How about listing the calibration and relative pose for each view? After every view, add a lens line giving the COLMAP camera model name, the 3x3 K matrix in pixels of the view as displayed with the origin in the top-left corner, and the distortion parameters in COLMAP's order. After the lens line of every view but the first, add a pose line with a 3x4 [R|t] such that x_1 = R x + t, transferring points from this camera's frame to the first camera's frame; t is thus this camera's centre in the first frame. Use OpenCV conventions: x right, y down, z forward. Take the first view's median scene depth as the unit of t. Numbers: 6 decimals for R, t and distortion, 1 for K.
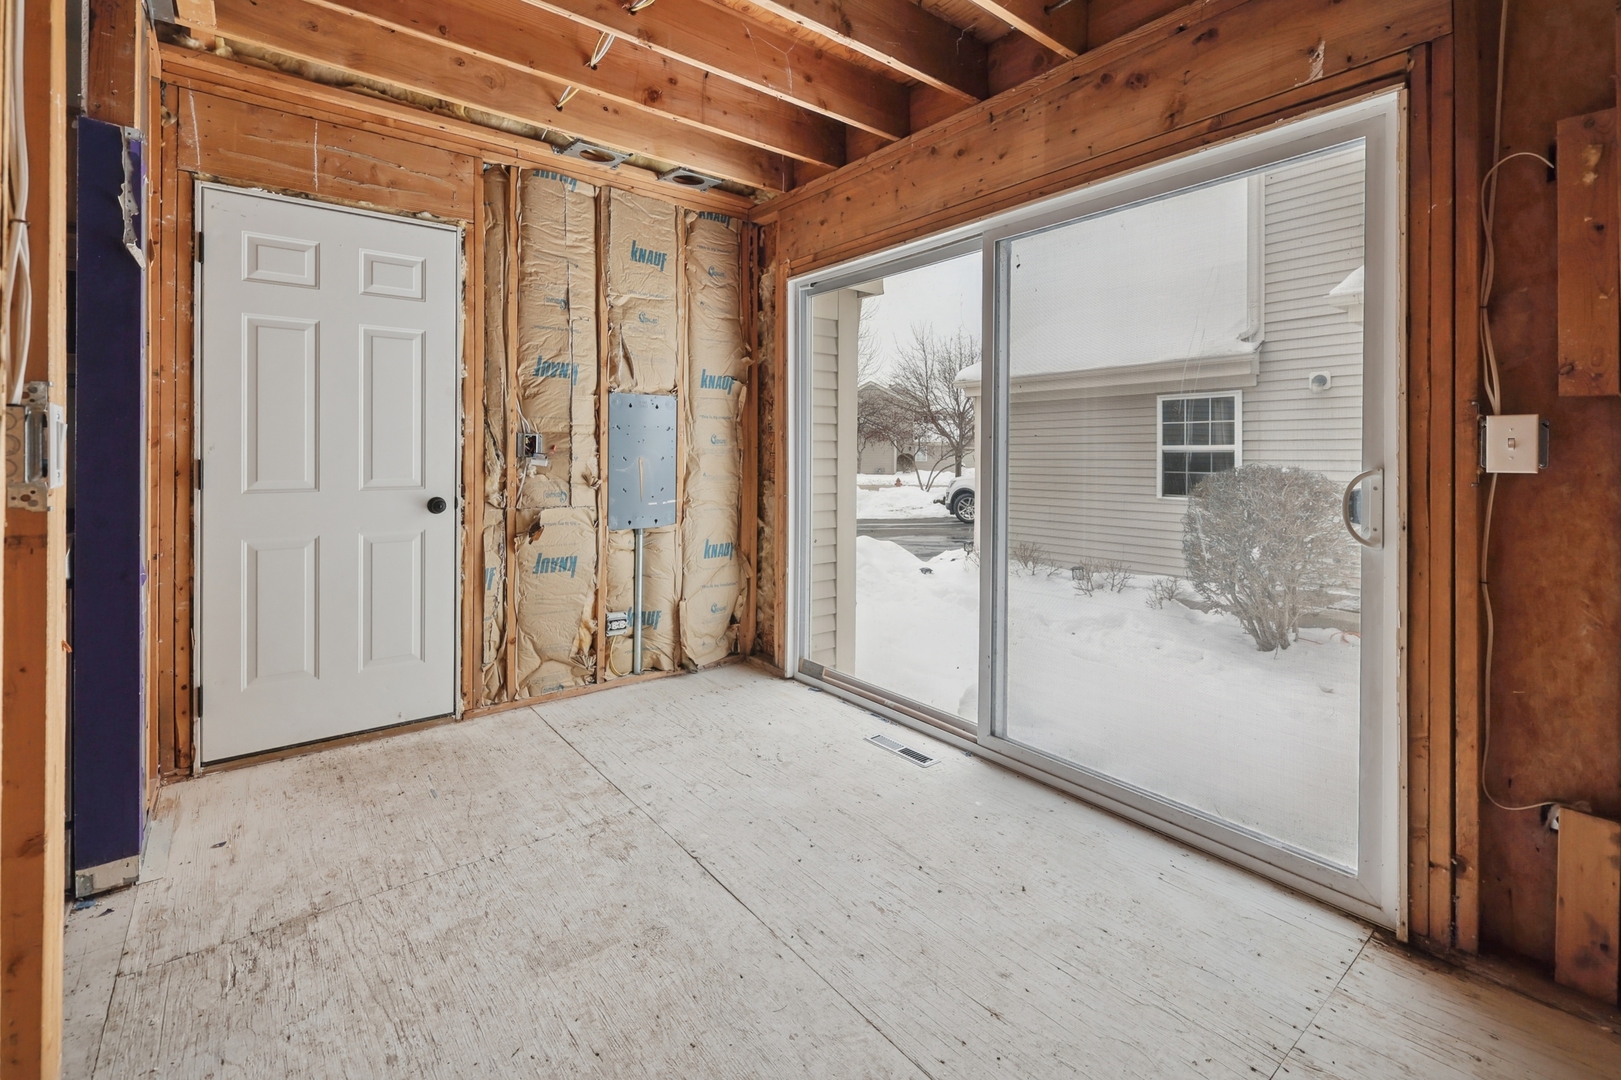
lens RADIAL K [[712.1, 0, 813.6], [0, 712.1, 469.2], [0, 0, 1]] dist [-0.000477, 0.000068]
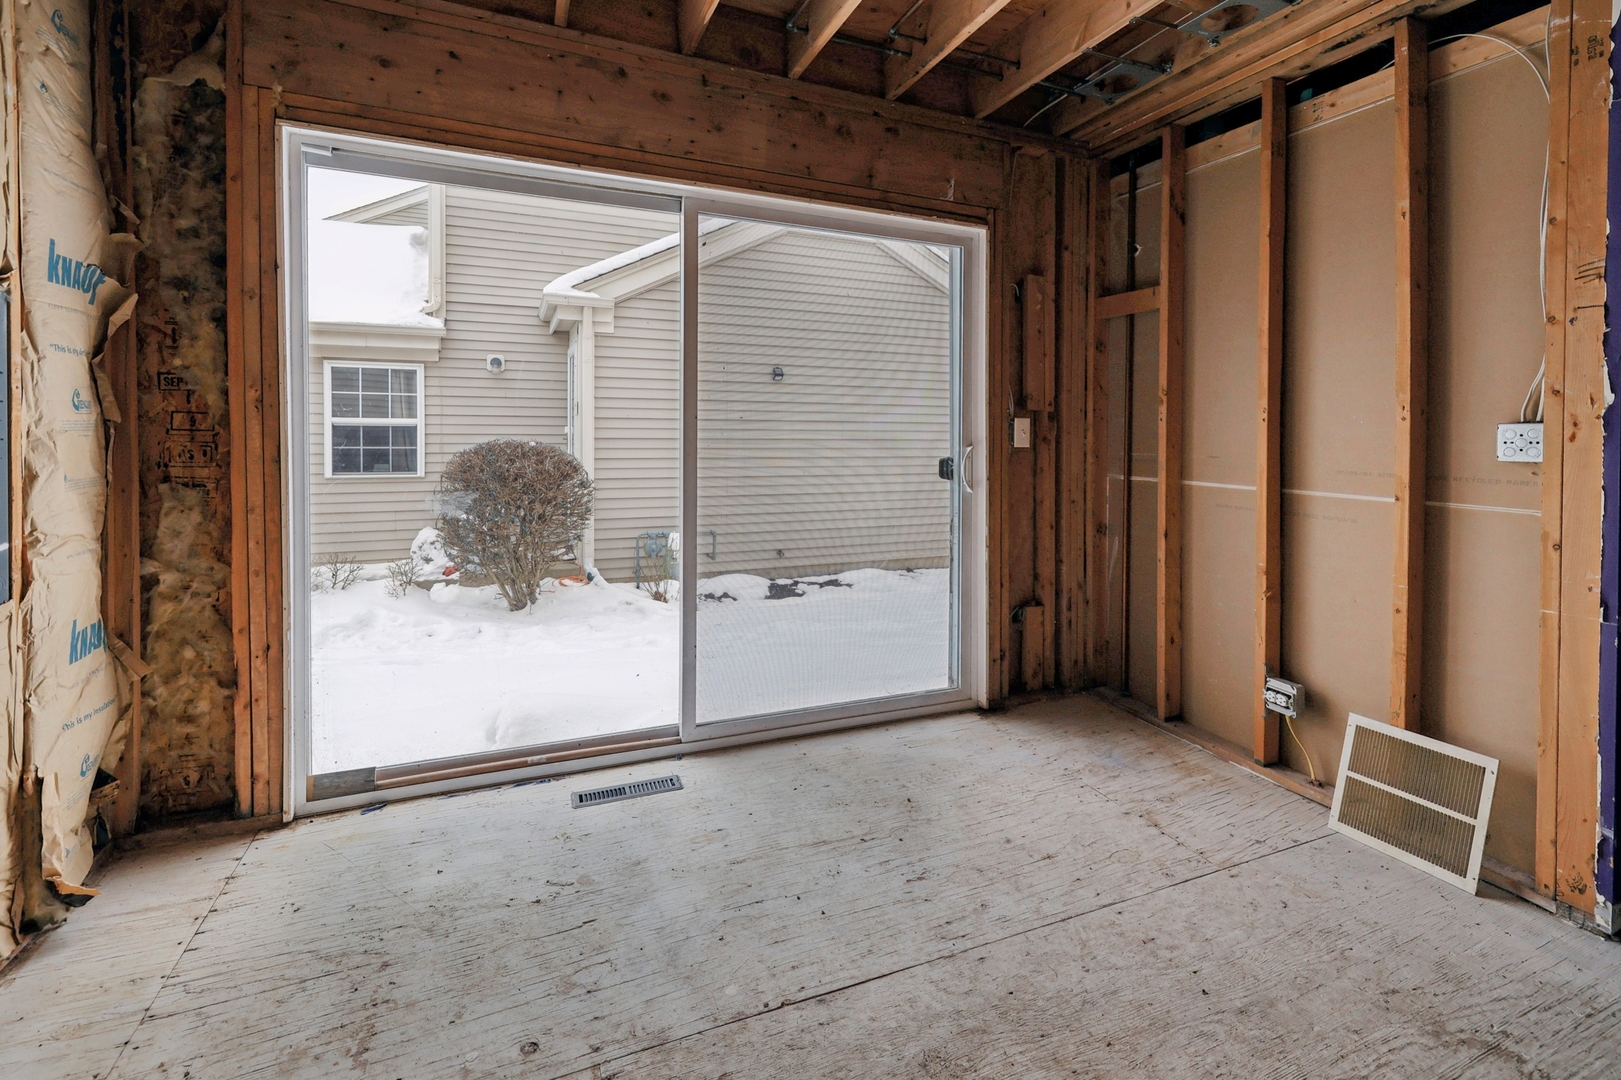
lens RADIAL K [[716.4, 0, 807.3], [0, 716.4, 459.1], [0, 0, 1]] dist [0.000406, -0.000071]
pose [[0.270685, -0.036330, 0.961982, -0.582342], [0.009856, 0.999340, 0.034968, -0.019836], [-0.962618, 0.000016, 0.270864, 0.545377]]
